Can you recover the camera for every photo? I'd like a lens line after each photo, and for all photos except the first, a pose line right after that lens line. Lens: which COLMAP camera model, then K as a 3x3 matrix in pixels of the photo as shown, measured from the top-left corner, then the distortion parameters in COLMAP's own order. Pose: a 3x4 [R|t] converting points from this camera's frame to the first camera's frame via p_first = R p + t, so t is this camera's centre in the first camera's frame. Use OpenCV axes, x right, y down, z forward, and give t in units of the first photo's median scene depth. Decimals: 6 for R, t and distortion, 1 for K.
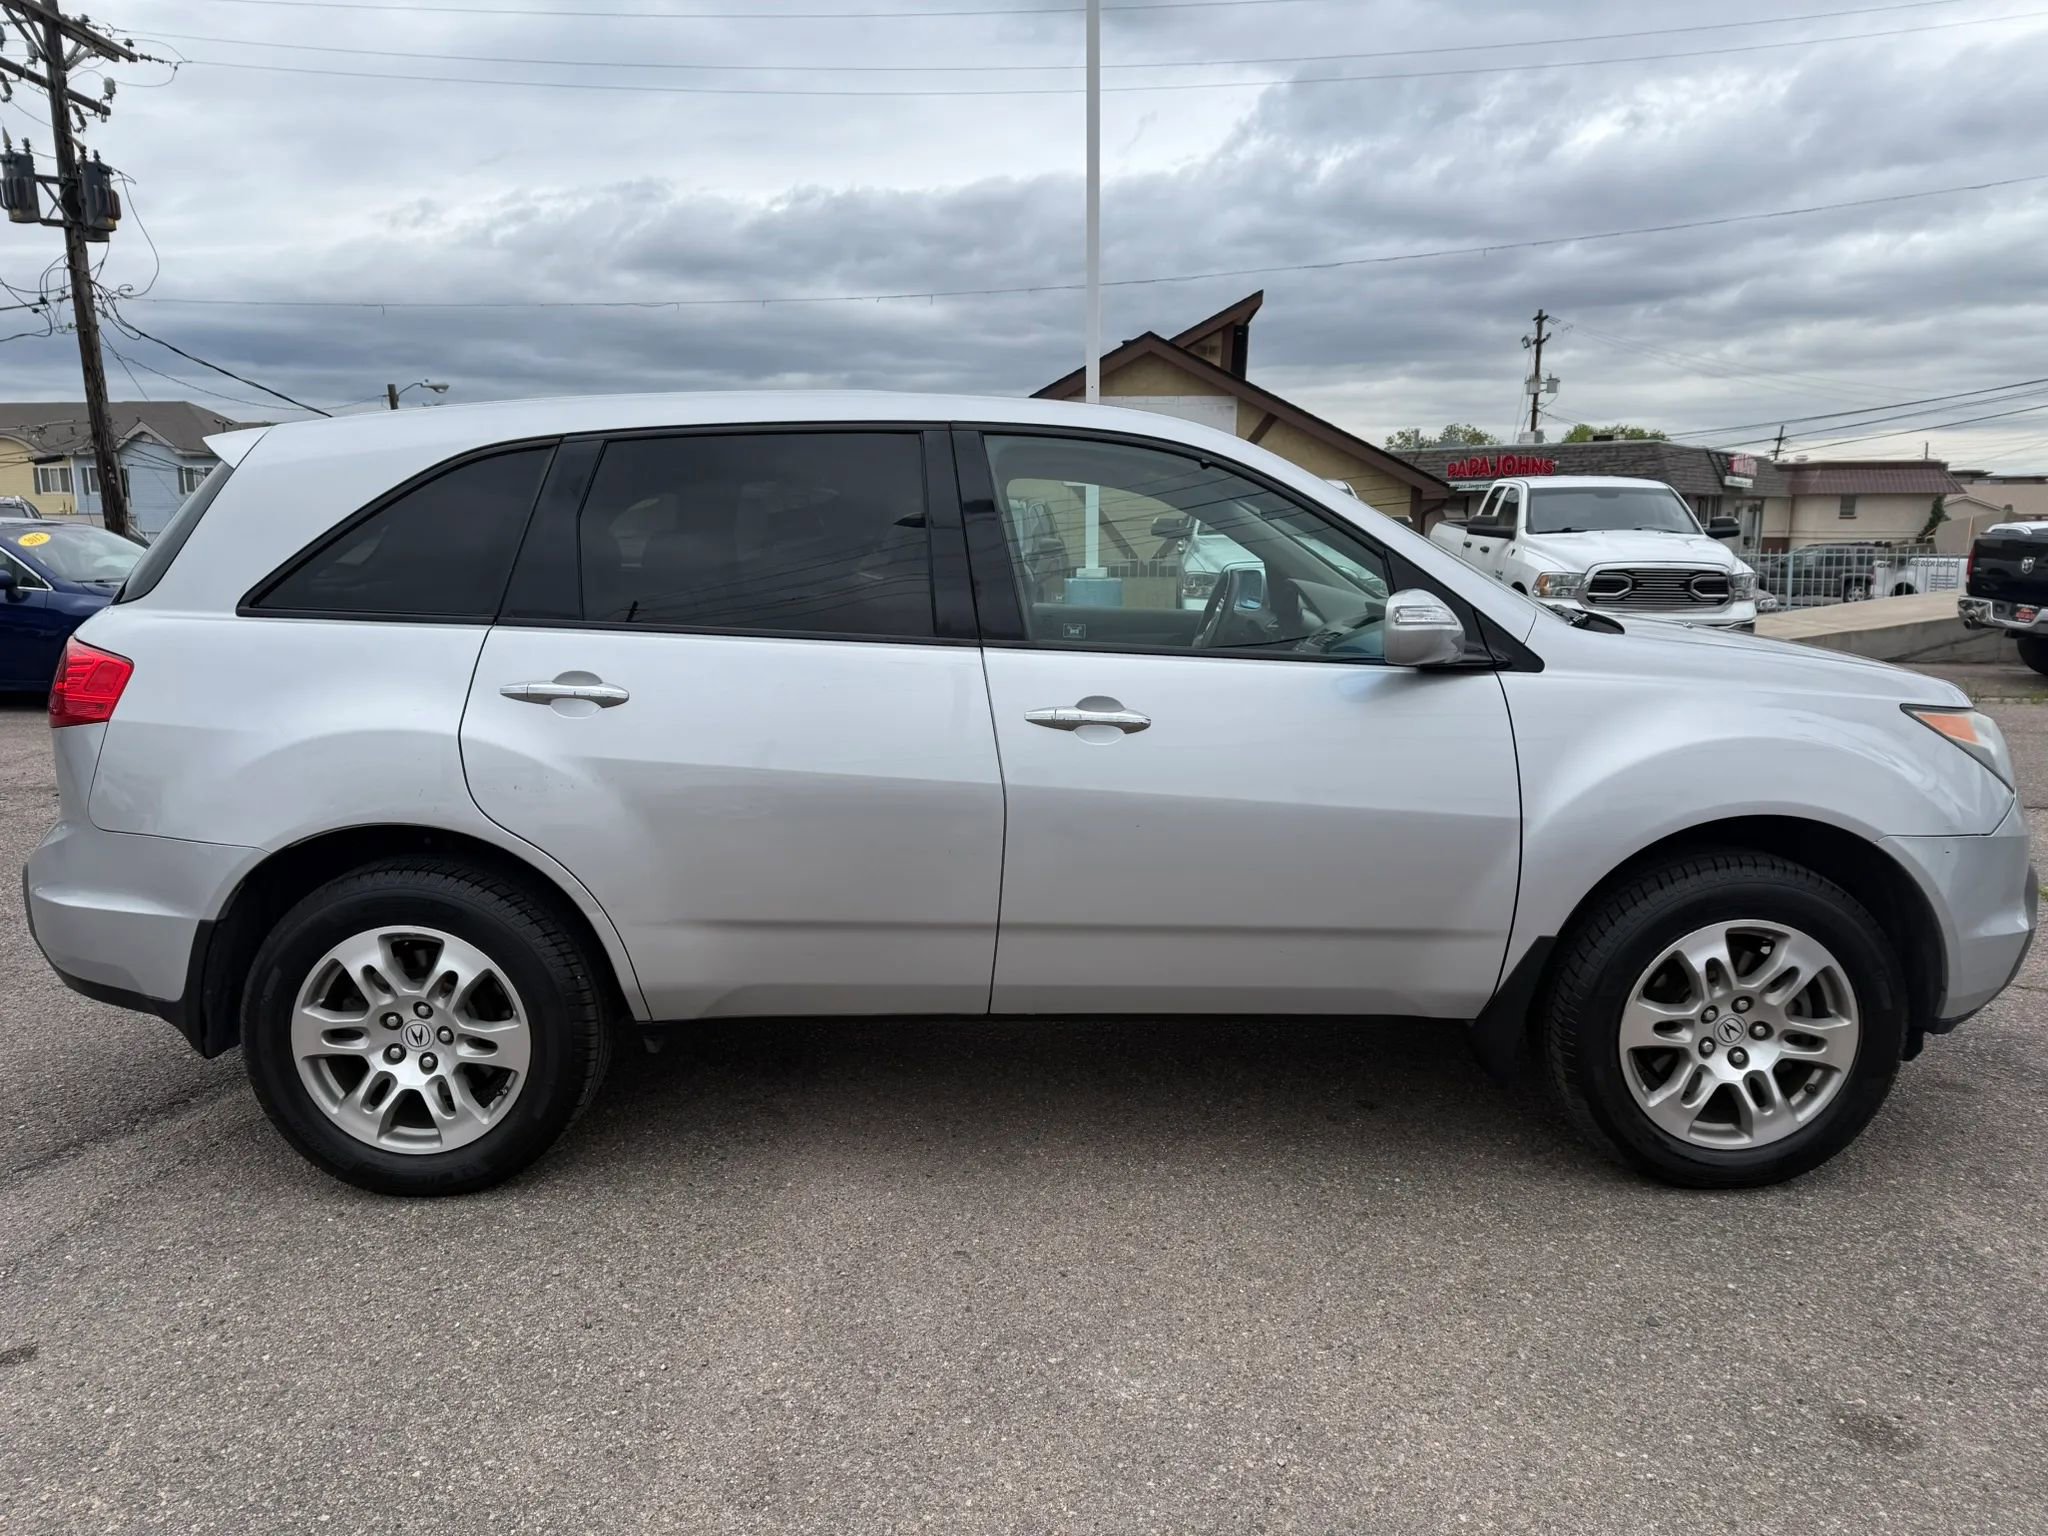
lens RADIAL K [[1465.7, 0, 1024.0], [0, 1465.7, 768.0], [0, 0, 1]] dist [0.002803, -0.010186]
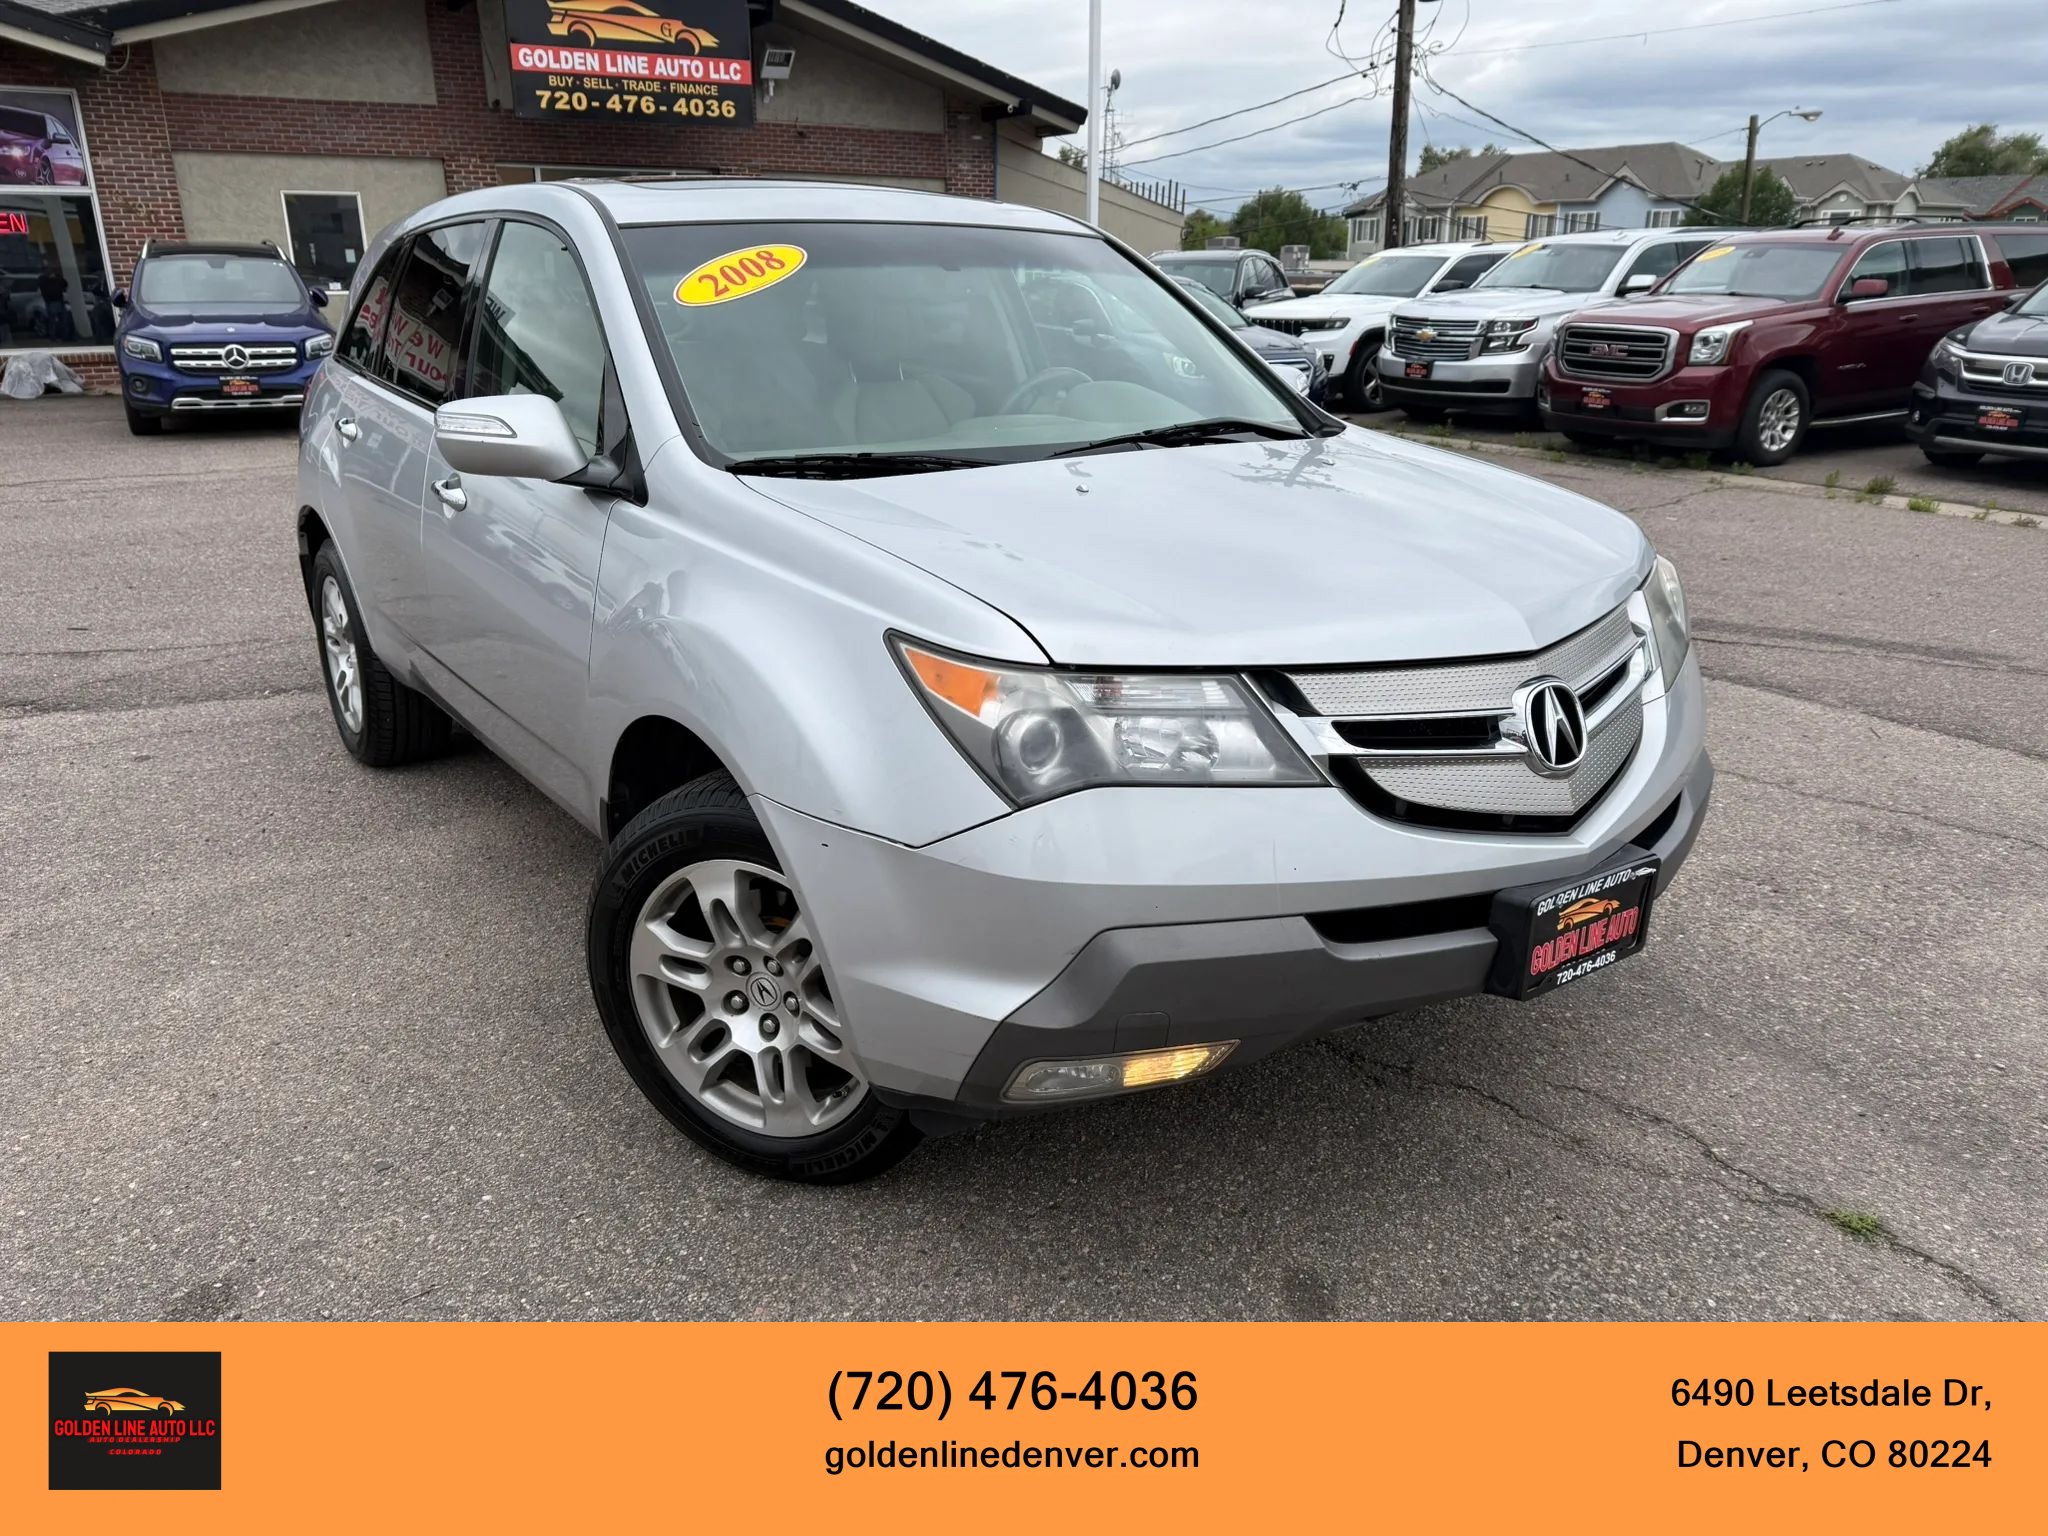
lens RADIAL K [[1472.2, 0, 1024.3], [0, 1472.2, 764.0], [0, 0, 1]] dist [-0.001537, -0.006644]
pose [[0.579757, 0.261719, -0.771612, 0.184766], [-0.134496, 0.964757, 0.226175, -0.022624], [0.803612, -0.027348, 0.594525, 0.102552]]
